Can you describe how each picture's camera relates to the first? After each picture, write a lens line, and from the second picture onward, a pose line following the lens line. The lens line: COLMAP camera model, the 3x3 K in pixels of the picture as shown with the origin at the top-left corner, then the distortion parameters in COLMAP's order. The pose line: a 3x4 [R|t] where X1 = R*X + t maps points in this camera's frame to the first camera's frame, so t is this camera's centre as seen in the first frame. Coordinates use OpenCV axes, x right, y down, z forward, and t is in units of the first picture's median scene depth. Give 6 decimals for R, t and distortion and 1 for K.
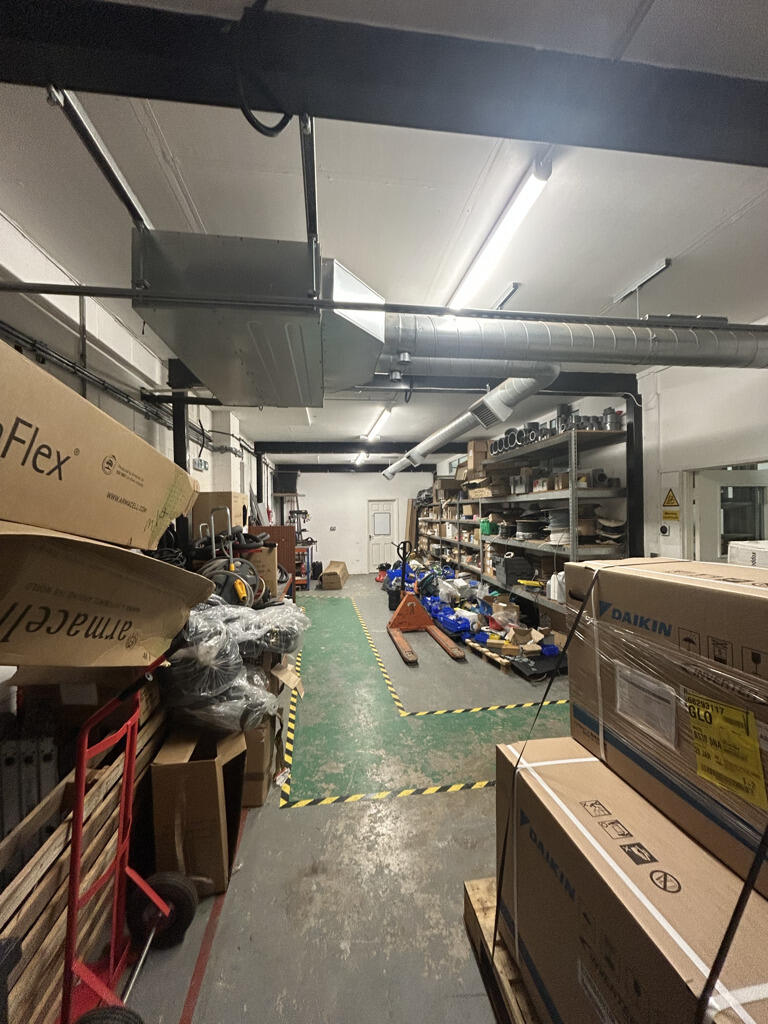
lens RADIAL K [[414.7, 0, 382.5], [0, 414.7, 512.3], [0, 0, 1]] dist [-0.003413, 0.000049]
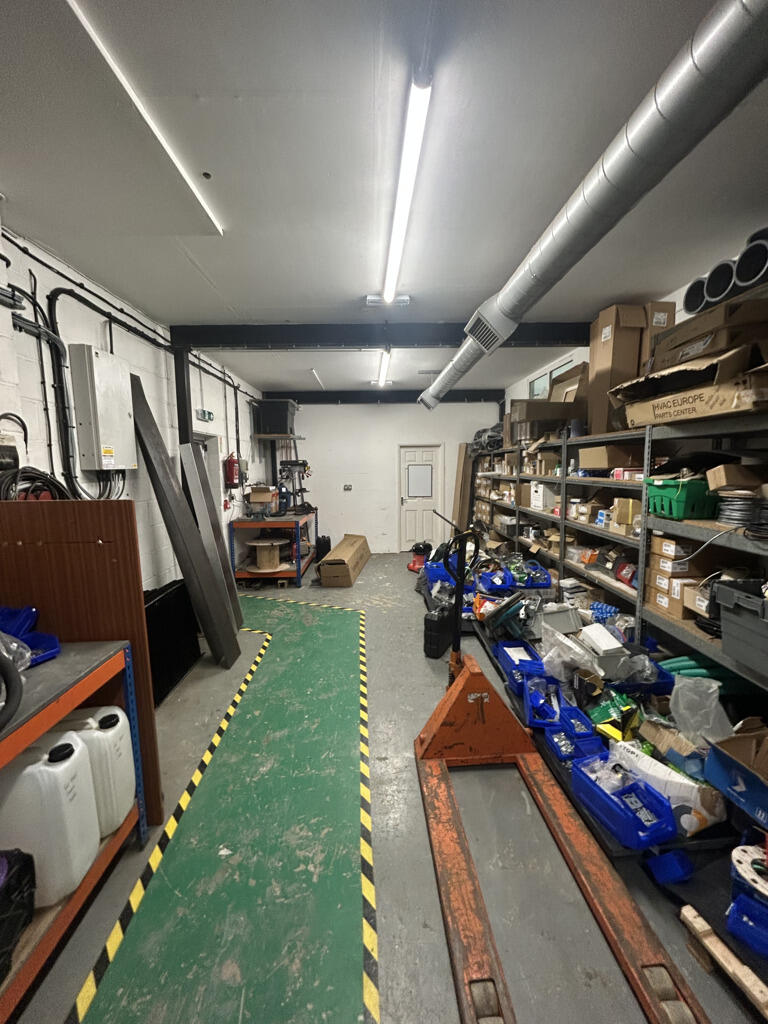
lens RADIAL K [[414.7, 0, 383.2], [0, 414.7, 516.2], [0, 0, 1]] dist [-0.003413, 0.000049]
pose [[0.994660, 0.014112, -0.102236, 0.011852], [-0.001547, 0.992534, 0.121958, 0.003221], [0.103194, -0.121148, 0.987256, 0.411959]]
